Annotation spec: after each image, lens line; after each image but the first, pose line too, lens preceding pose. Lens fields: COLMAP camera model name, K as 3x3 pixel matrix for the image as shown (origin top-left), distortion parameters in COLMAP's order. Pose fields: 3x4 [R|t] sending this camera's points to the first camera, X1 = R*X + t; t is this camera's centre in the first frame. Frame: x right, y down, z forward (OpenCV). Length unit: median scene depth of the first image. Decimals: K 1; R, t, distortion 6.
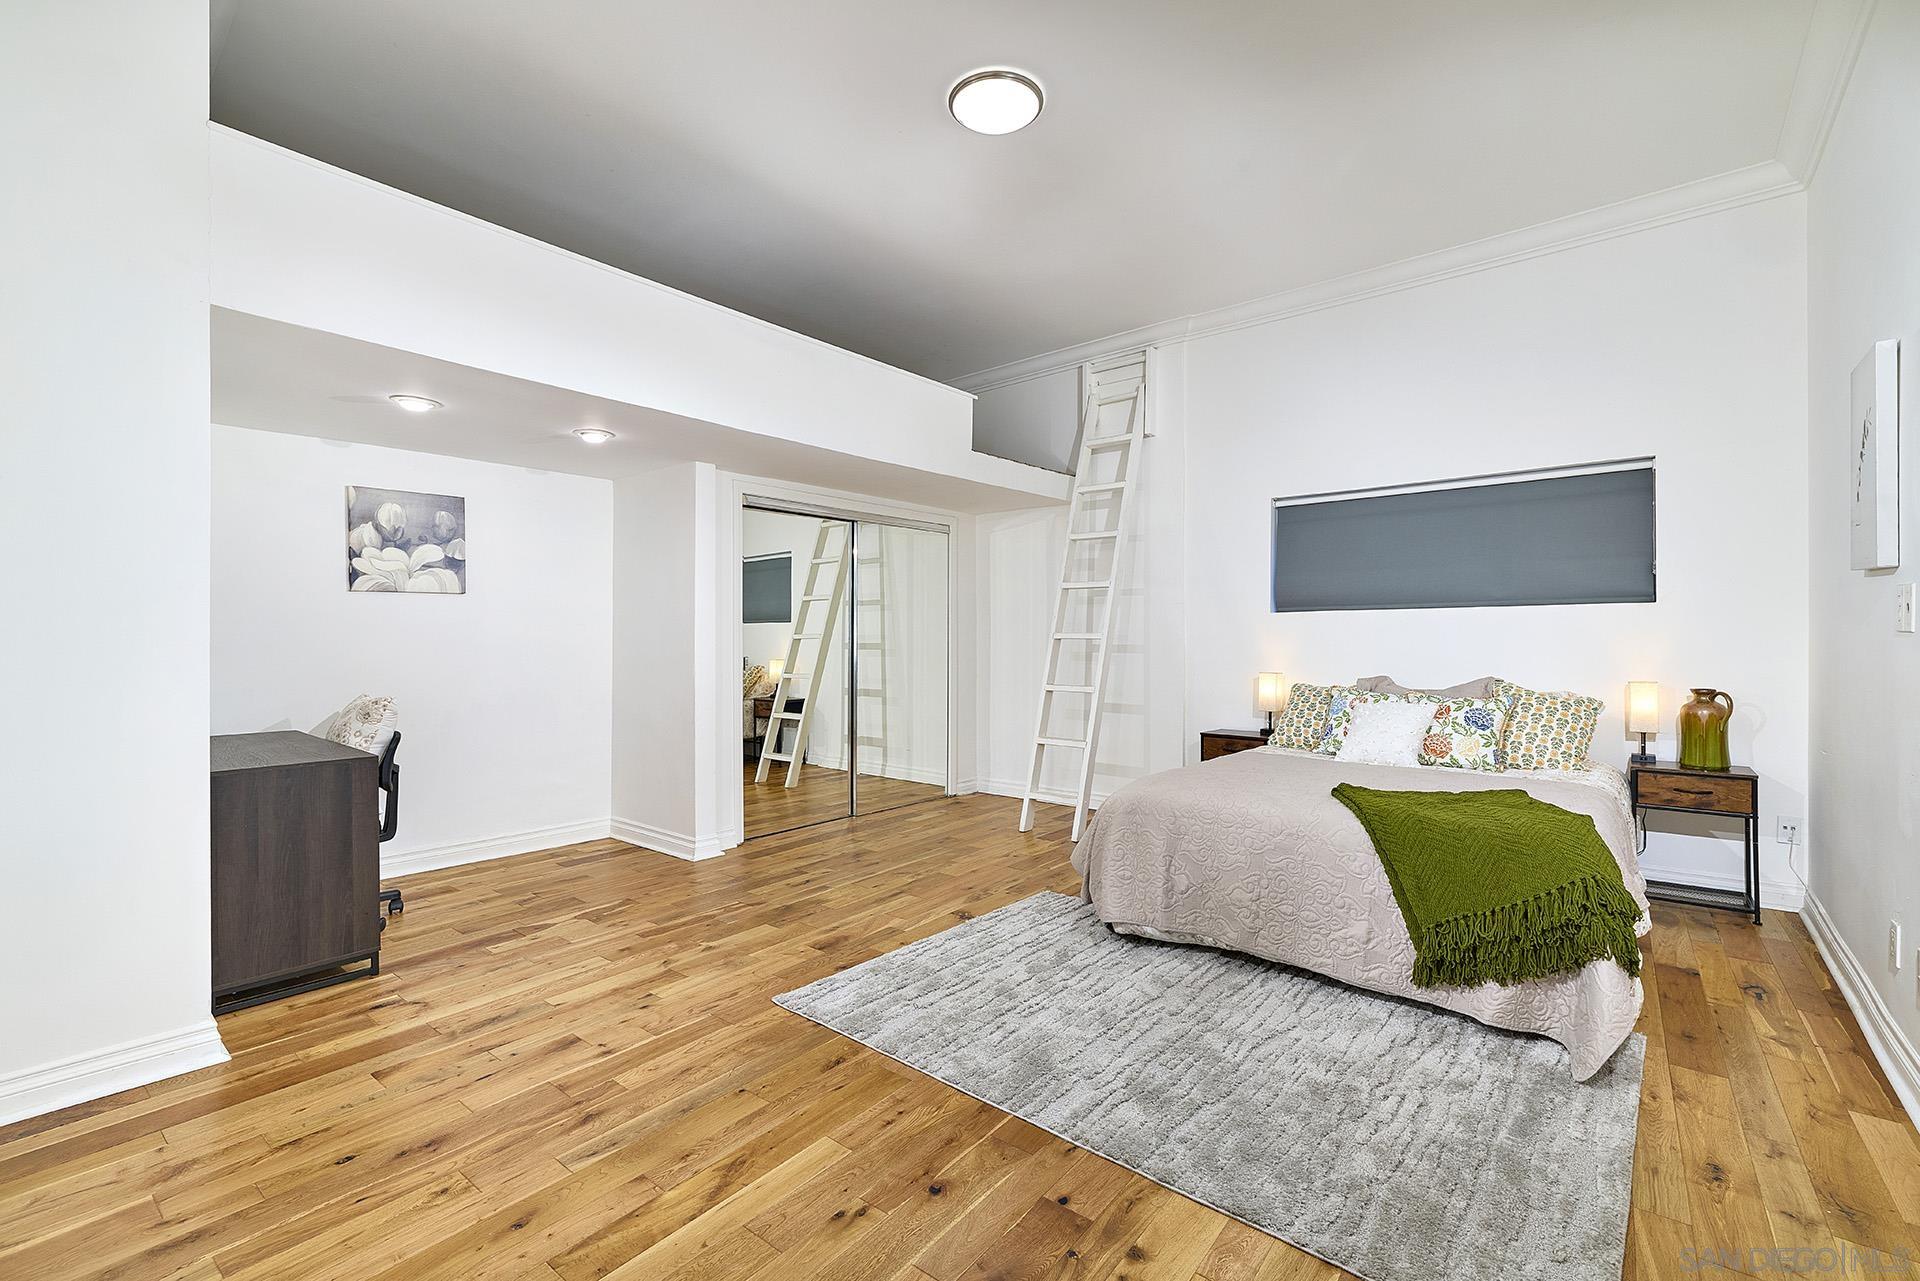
lens RADIAL K [[843.5, 0, 957.0], [0, 843.5, 636.8], [0, 0, 1]] dist [-0.001998, -0.000434]
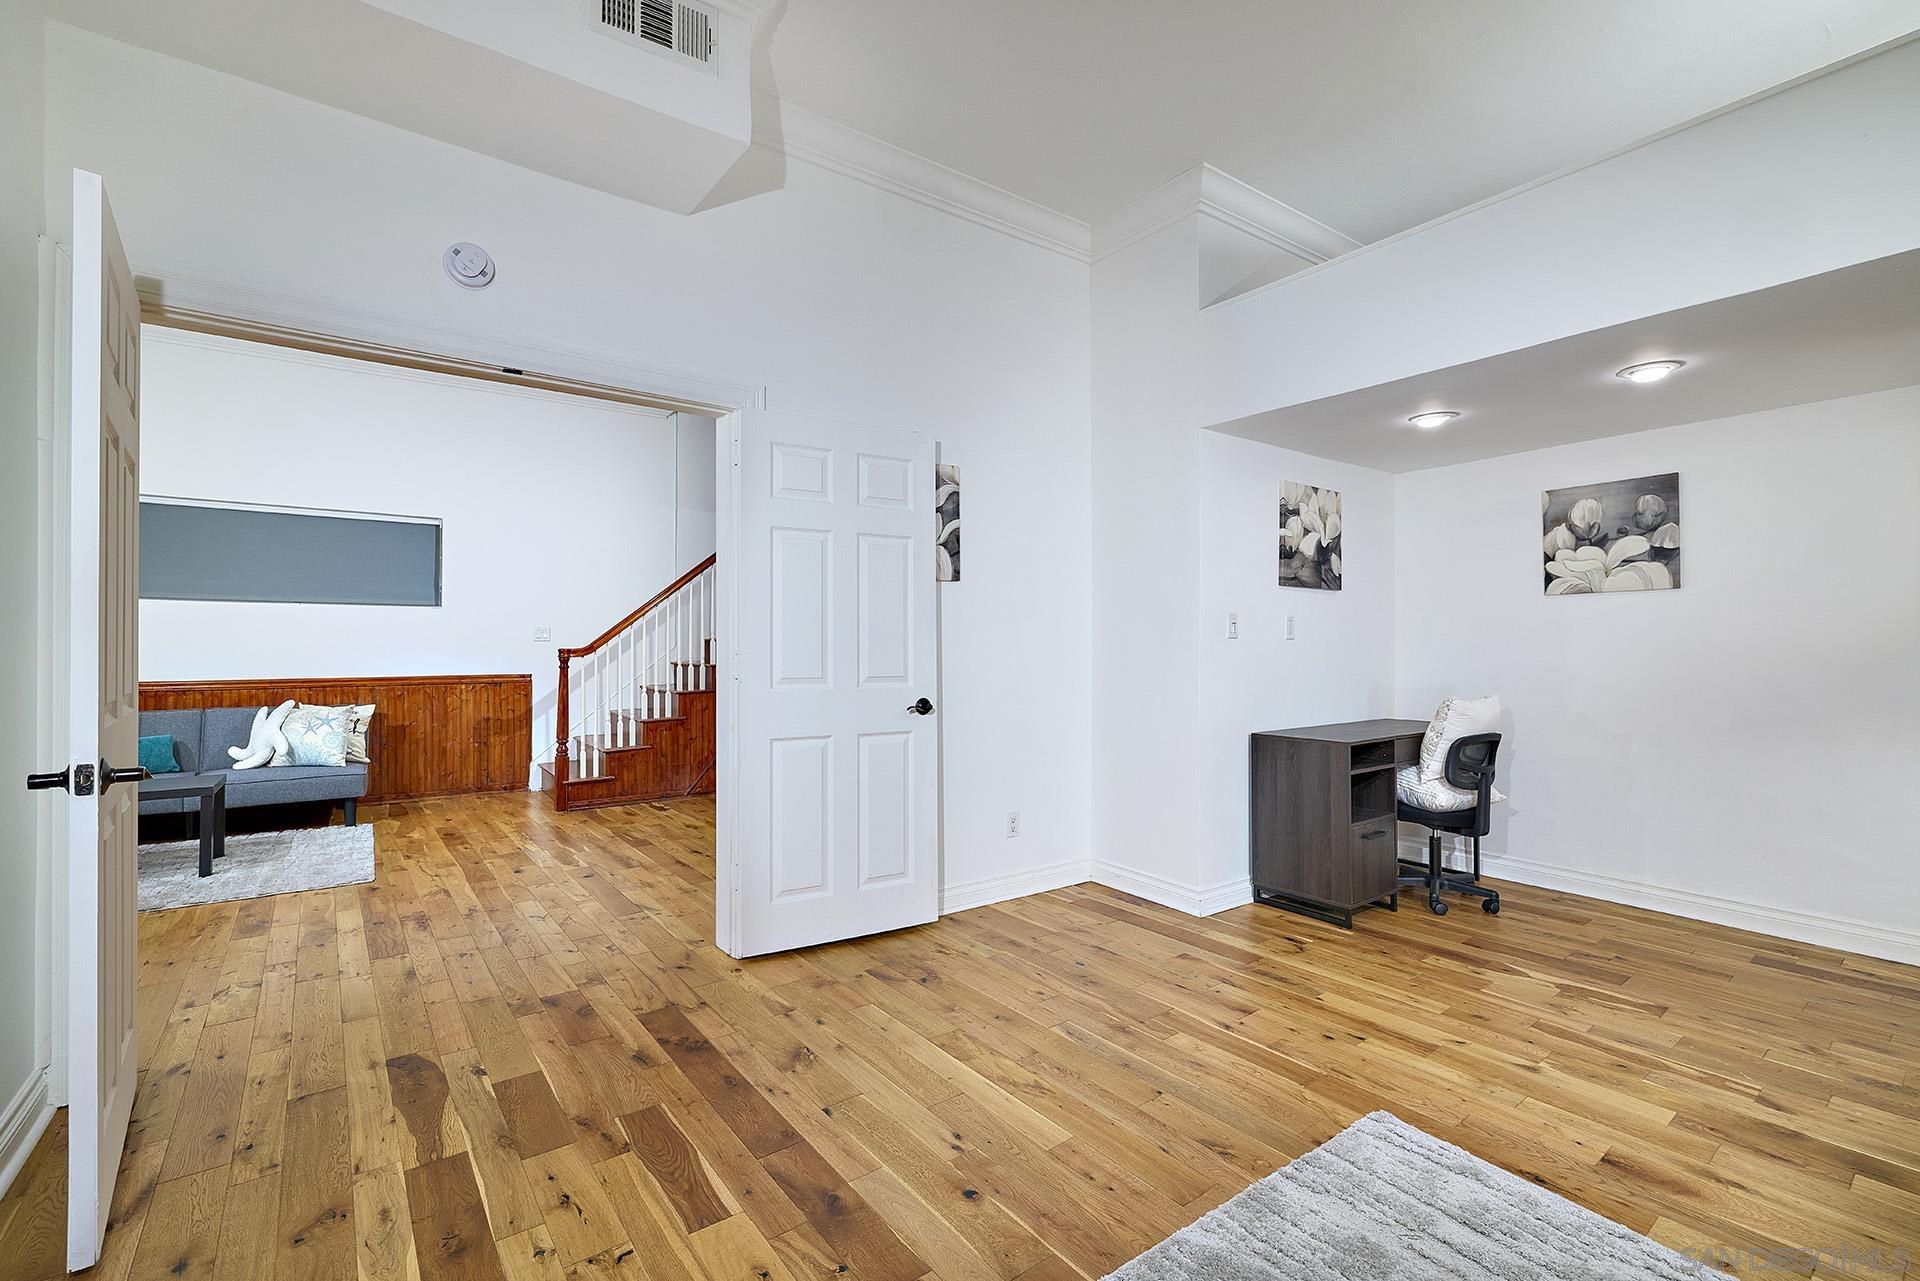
lens RADIAL K [[843.5, 0, 948.1], [0, 843.5, 634.4], [0, 0, 1]] dist [-0.001998, -0.000434]
pose [[-0.263835, -0.006538, -0.964546, 0.462953], [-0.001092, 0.999978, -0.006480, -0.000073], [0.964567, -0.000657, -0.263836, 0.604495]]
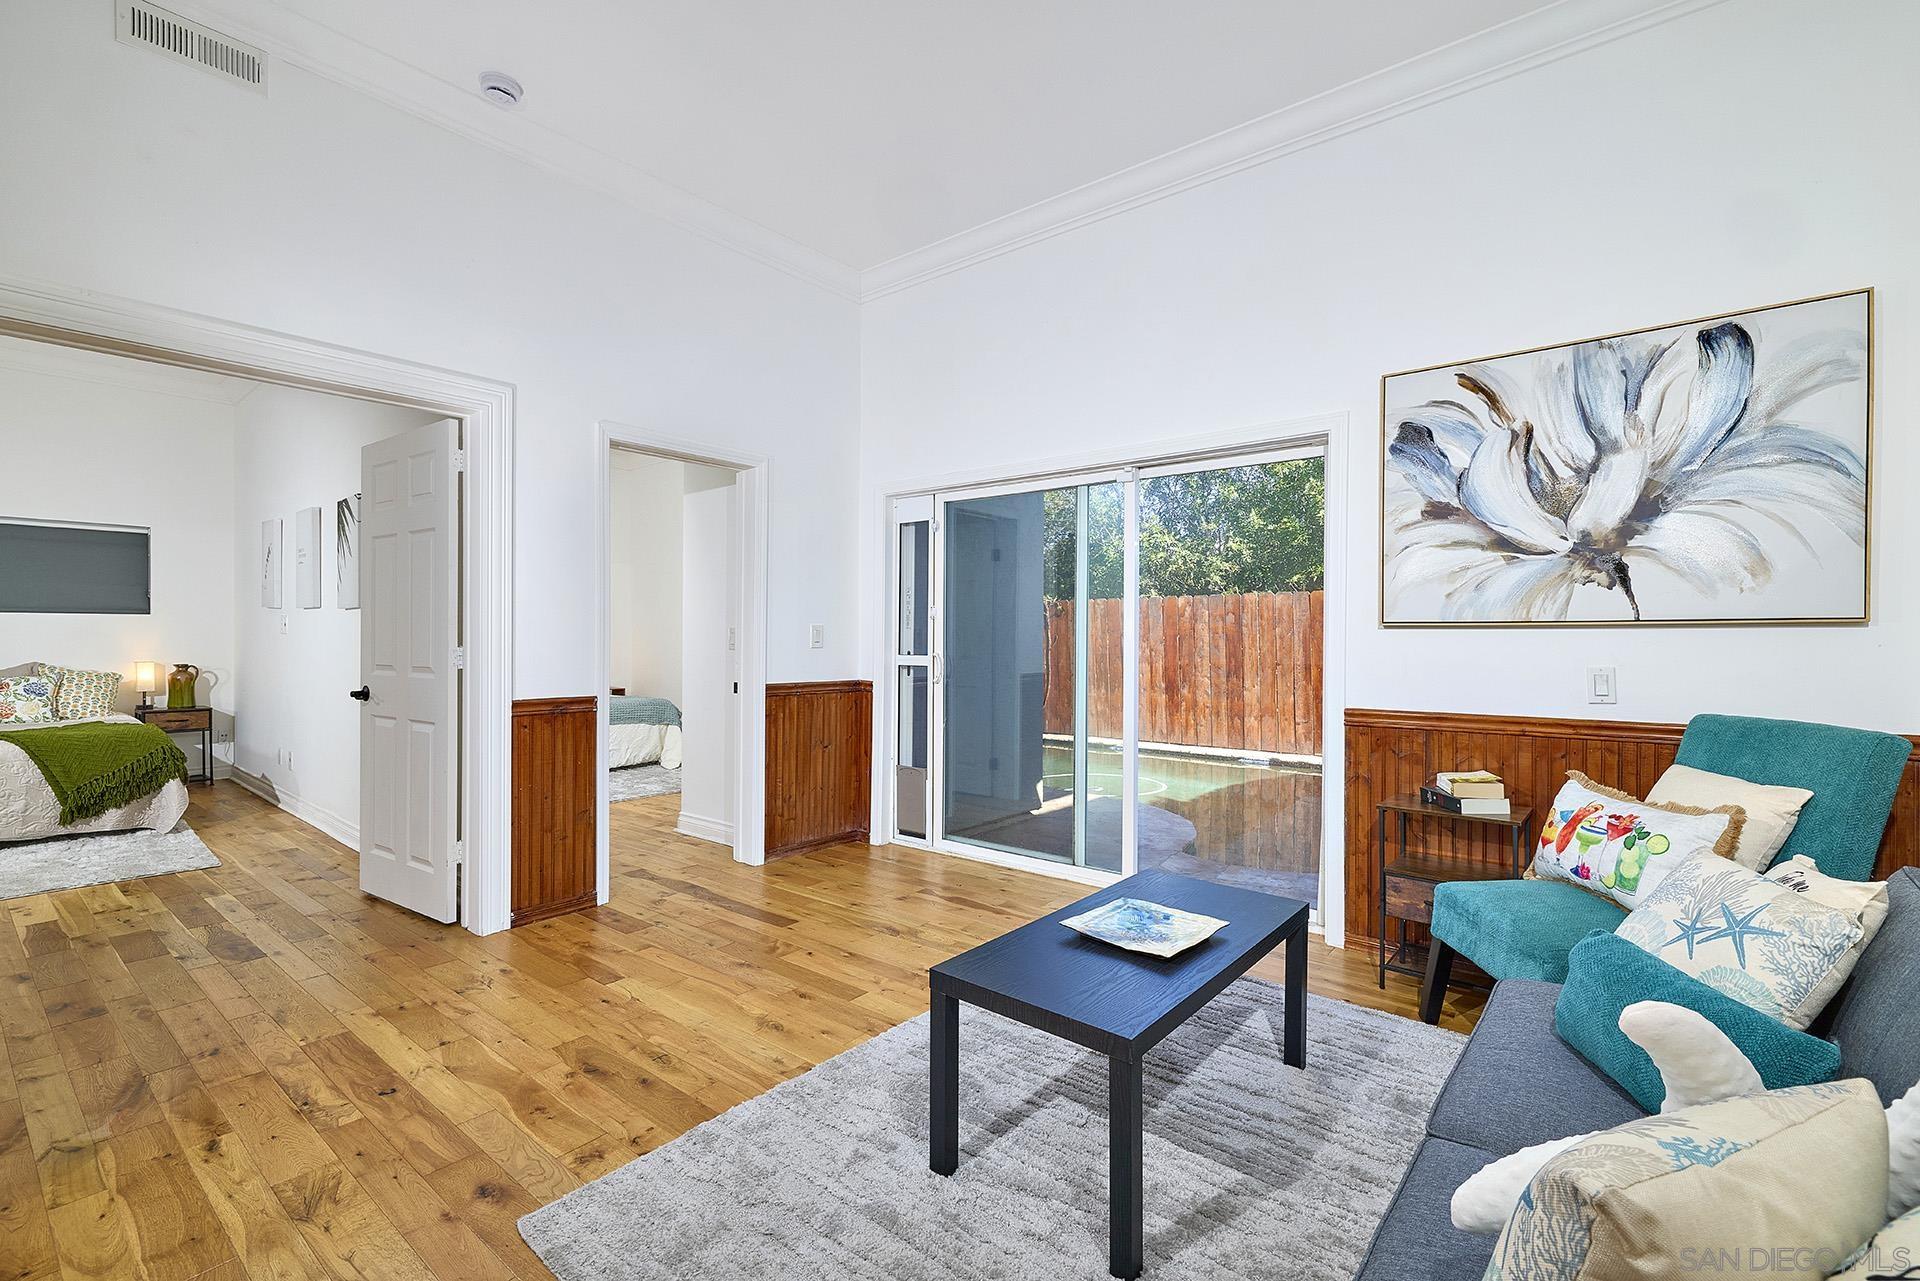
lens RADIAL K [[843.5, 0, 958.7], [0, 843.5, 636.7], [0, 0, 1]] dist [-0.001998, -0.000434]
pose [[0.013971, 0.002645, 0.999899, -0.850693], [-0.001353, 0.999996, -0.002627, 0.005905], [-0.999901, -0.001316, 0.013975, -0.656048]]
